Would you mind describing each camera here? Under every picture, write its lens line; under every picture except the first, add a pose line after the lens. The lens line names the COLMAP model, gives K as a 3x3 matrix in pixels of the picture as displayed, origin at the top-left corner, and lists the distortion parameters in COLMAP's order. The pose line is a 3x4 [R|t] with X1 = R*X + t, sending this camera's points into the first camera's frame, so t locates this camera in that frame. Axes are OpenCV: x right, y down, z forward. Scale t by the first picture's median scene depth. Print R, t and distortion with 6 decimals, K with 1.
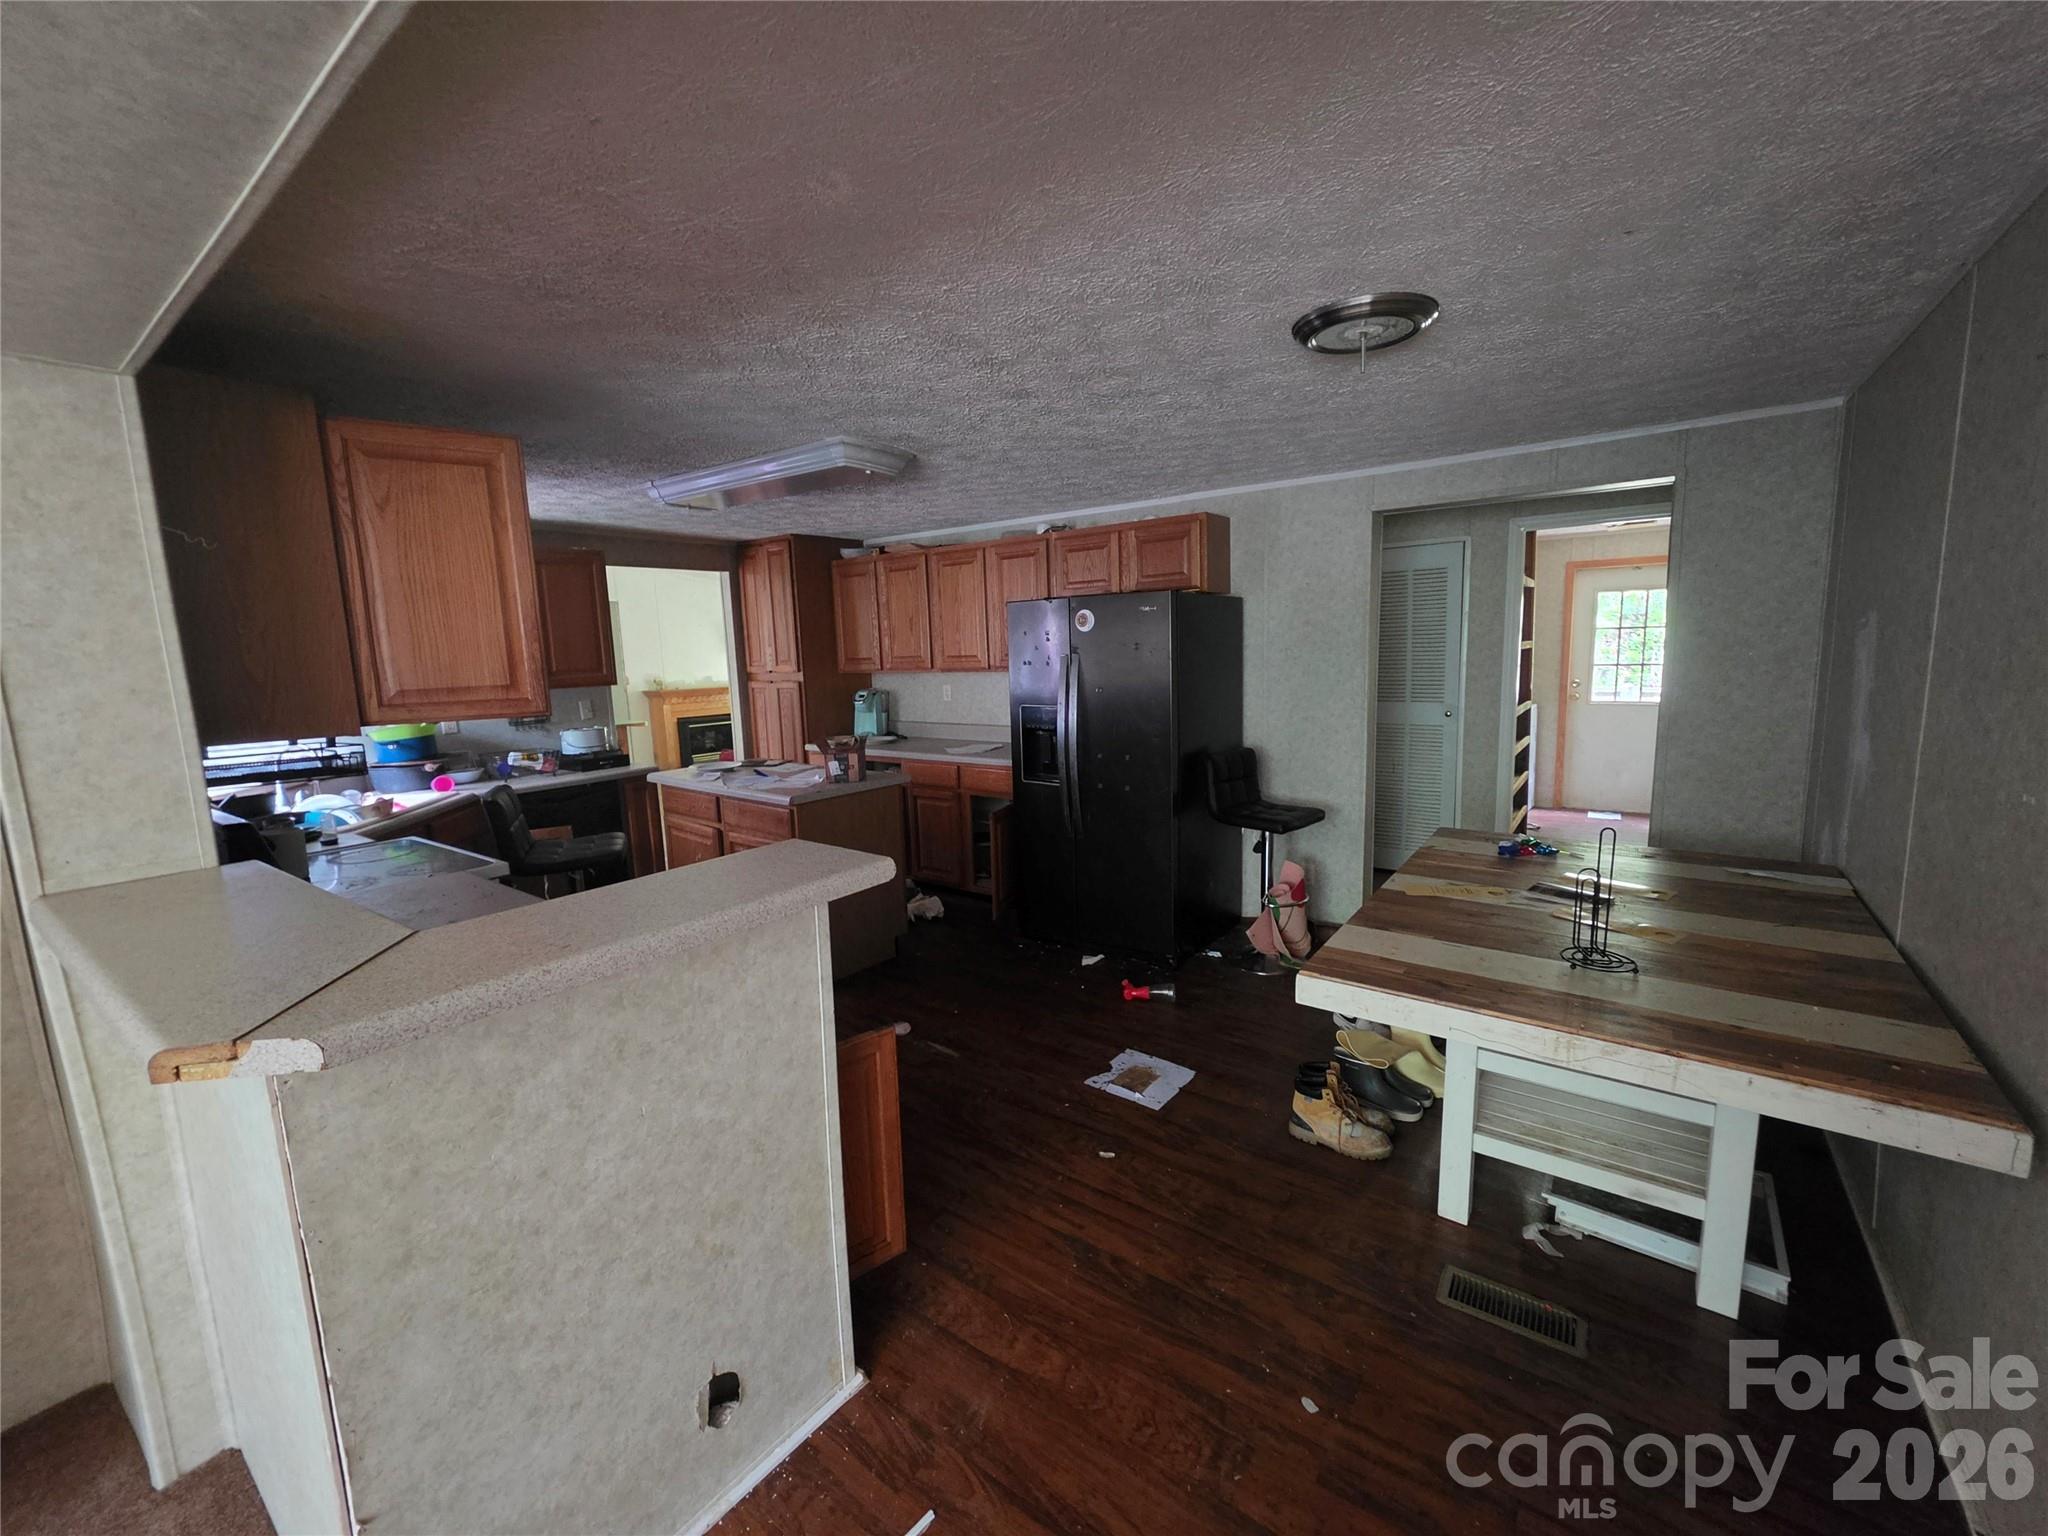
lens RADIAL K [[827.7, 0, 1030.3], [0, 827.7, 765.0], [0, 0, 1]] dist [0.000421, 0.001570]
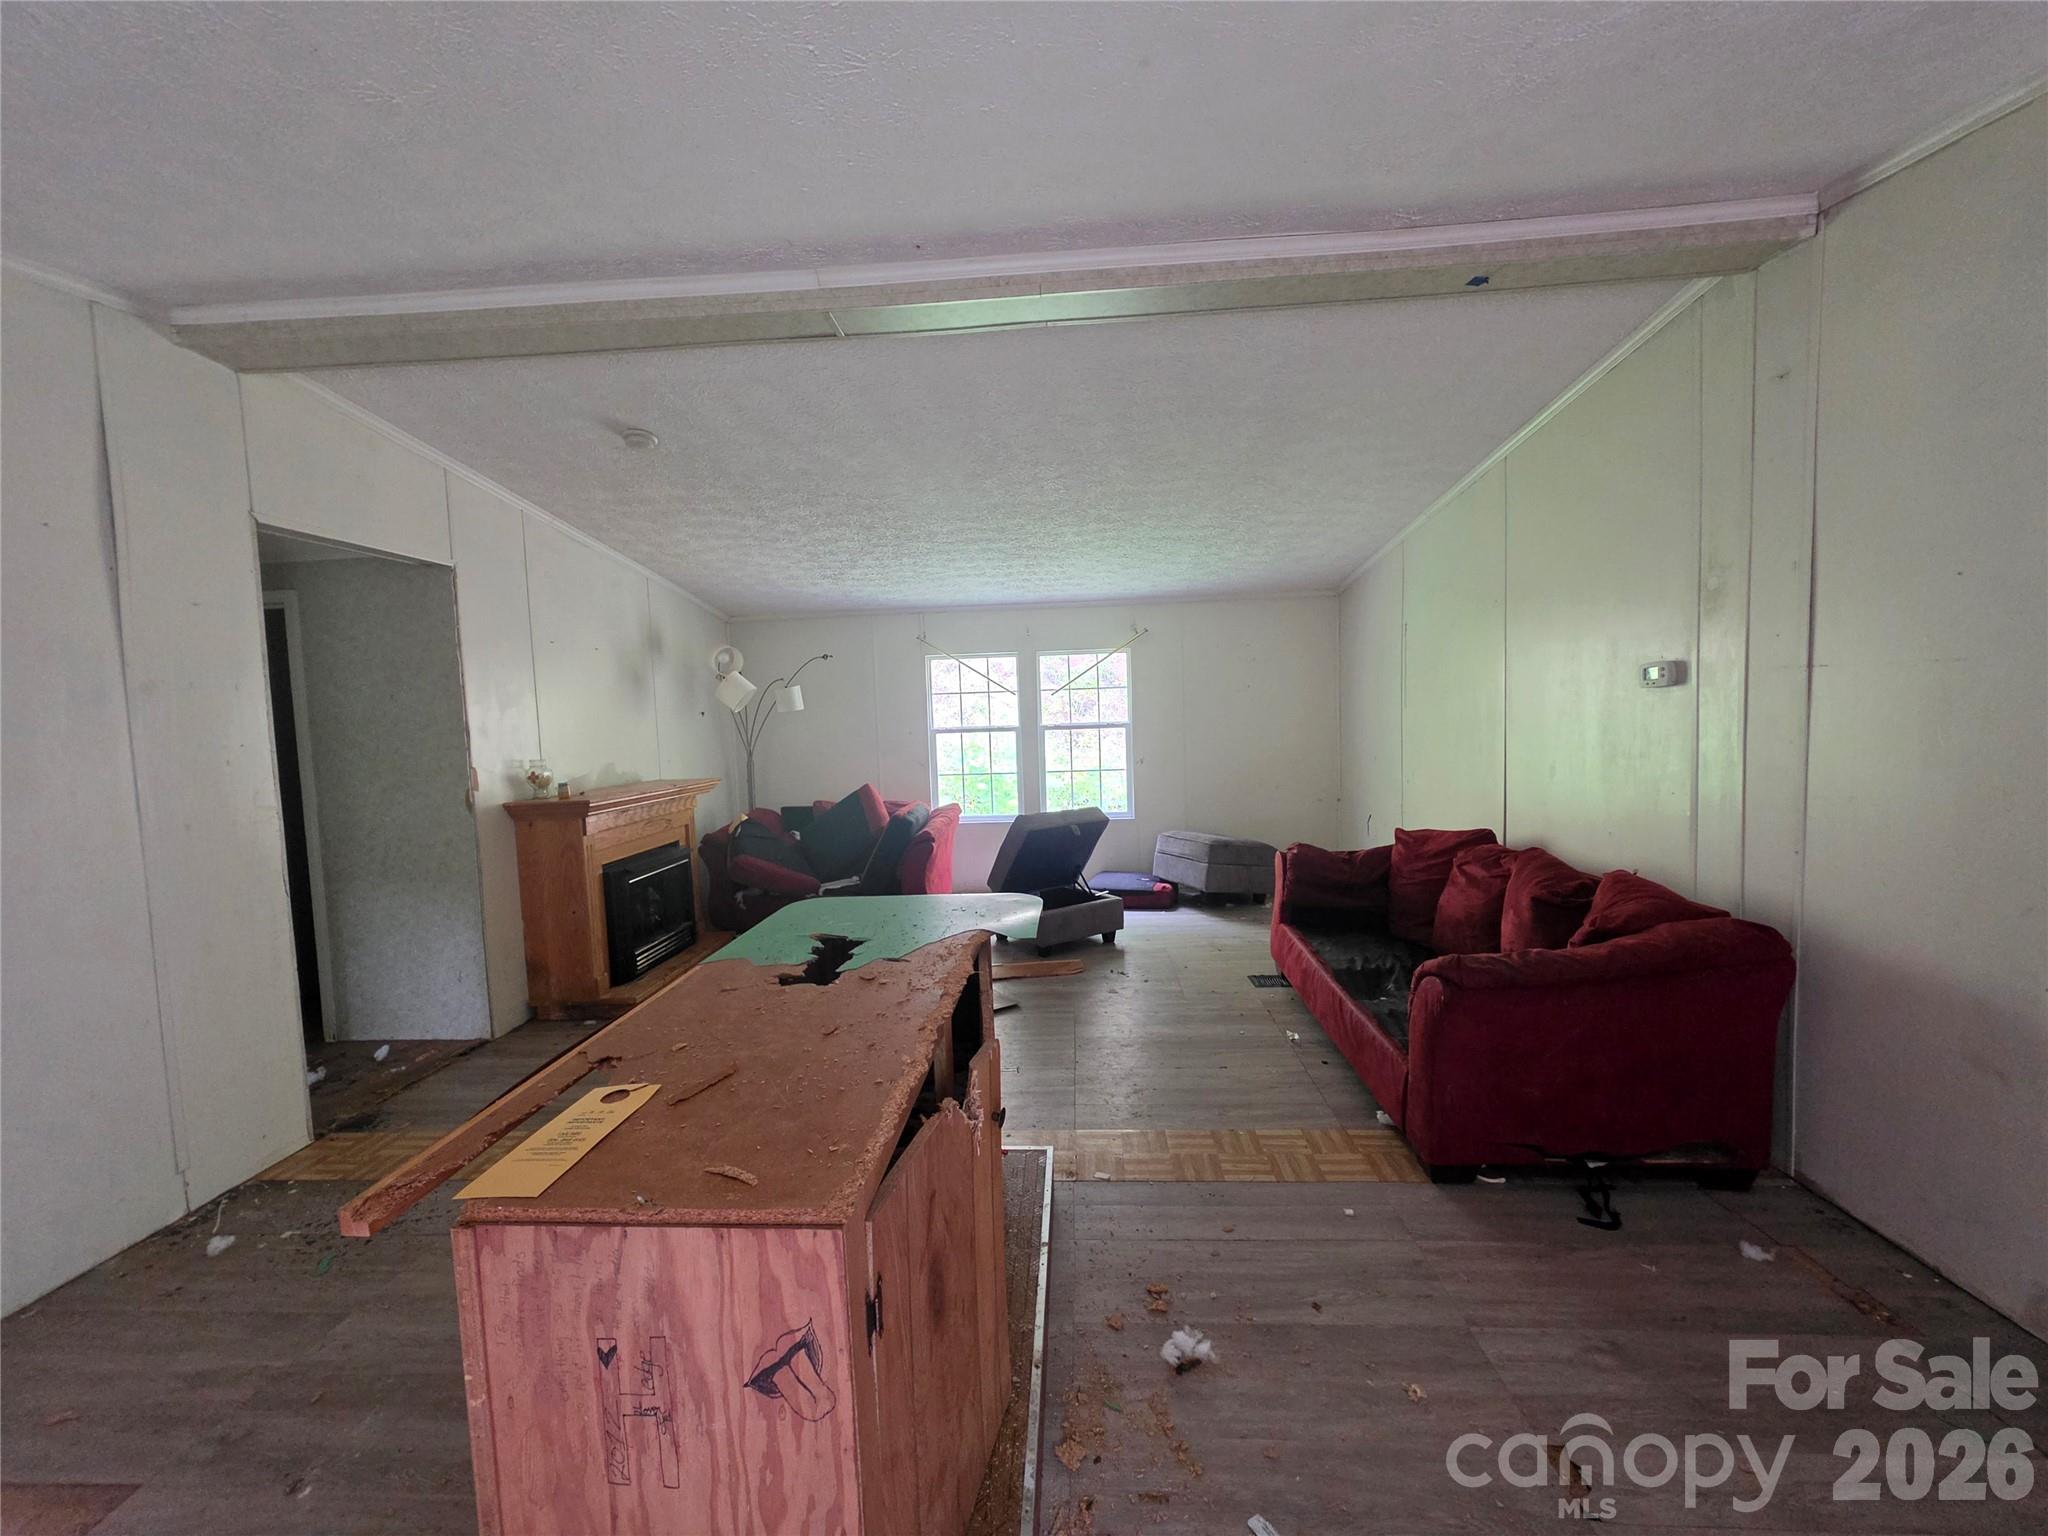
lens RADIAL K [[827.7, 0, 1030.9], [0, 827.7, 756.3], [0, 0, 1]] dist [0.000421, 0.001570]
pose [[0.840238, -0.038473, 0.540851, -0.898615], [0.093796, 0.992755, -0.075097, -0.114332], [-0.534044, 0.113829, 0.837759, 1.045186]]
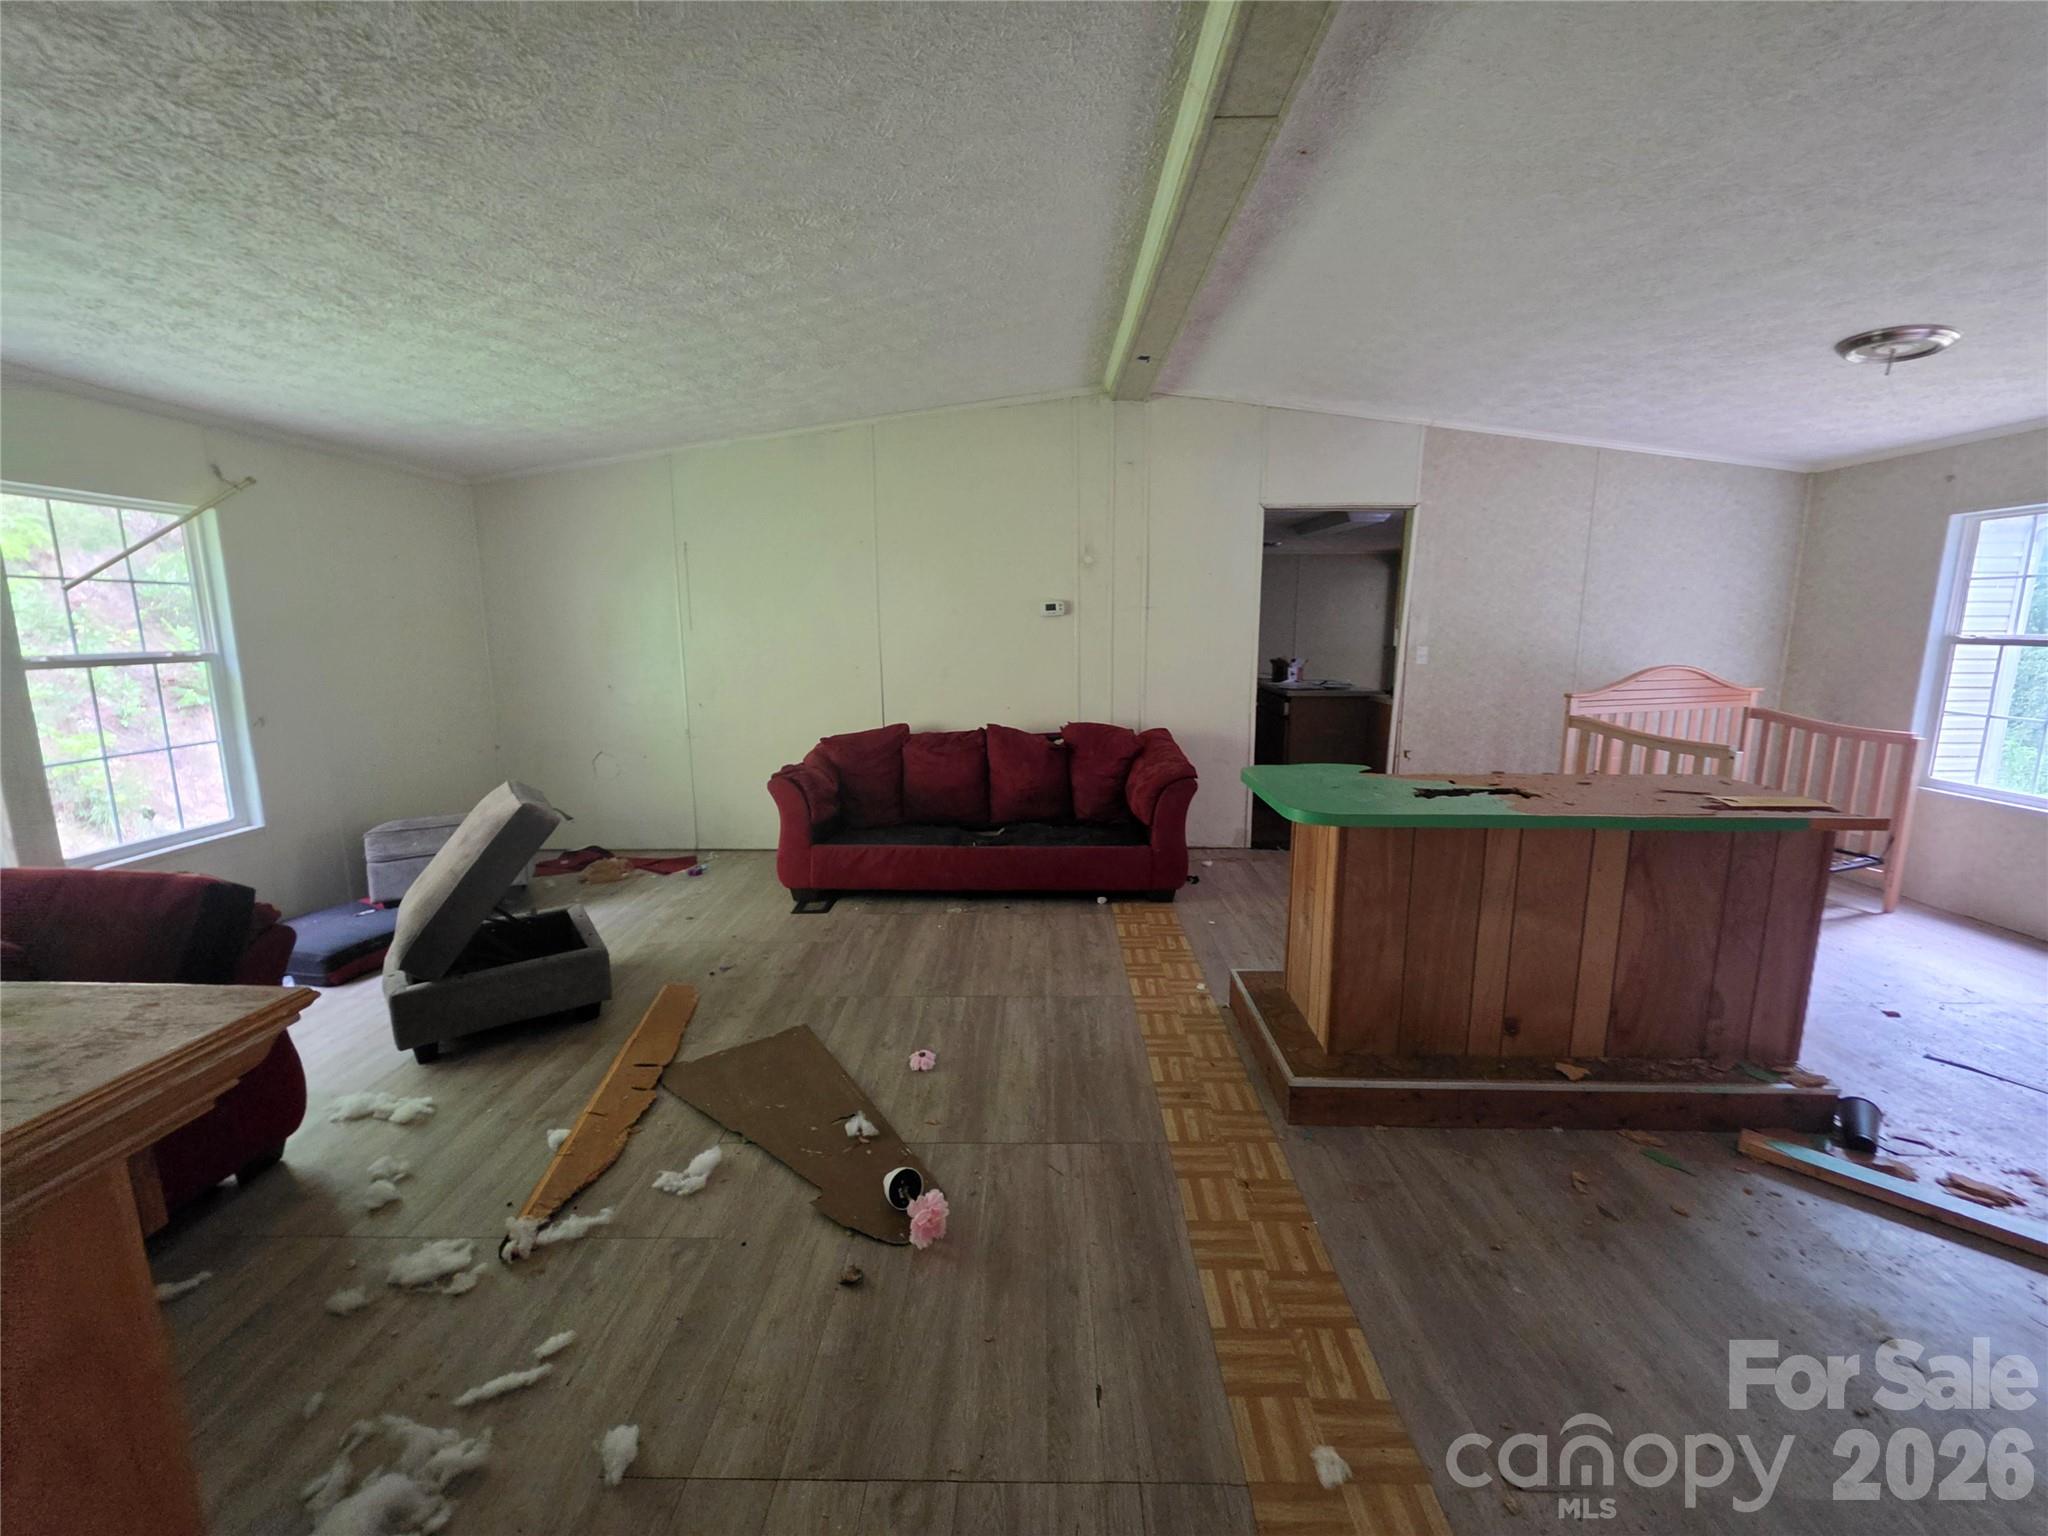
lens RADIAL K [[827.7, 0, 1029.8], [0, 827.7, 765.2], [0, 0, 1]] dist [0.000421, 0.001570]
pose [[-0.572759, -0.116936, 0.811341, -1.017856], [0.135128, 0.962763, 0.234152, -0.222302], [-0.808510, 0.243747, -0.535630, 1.838653]]
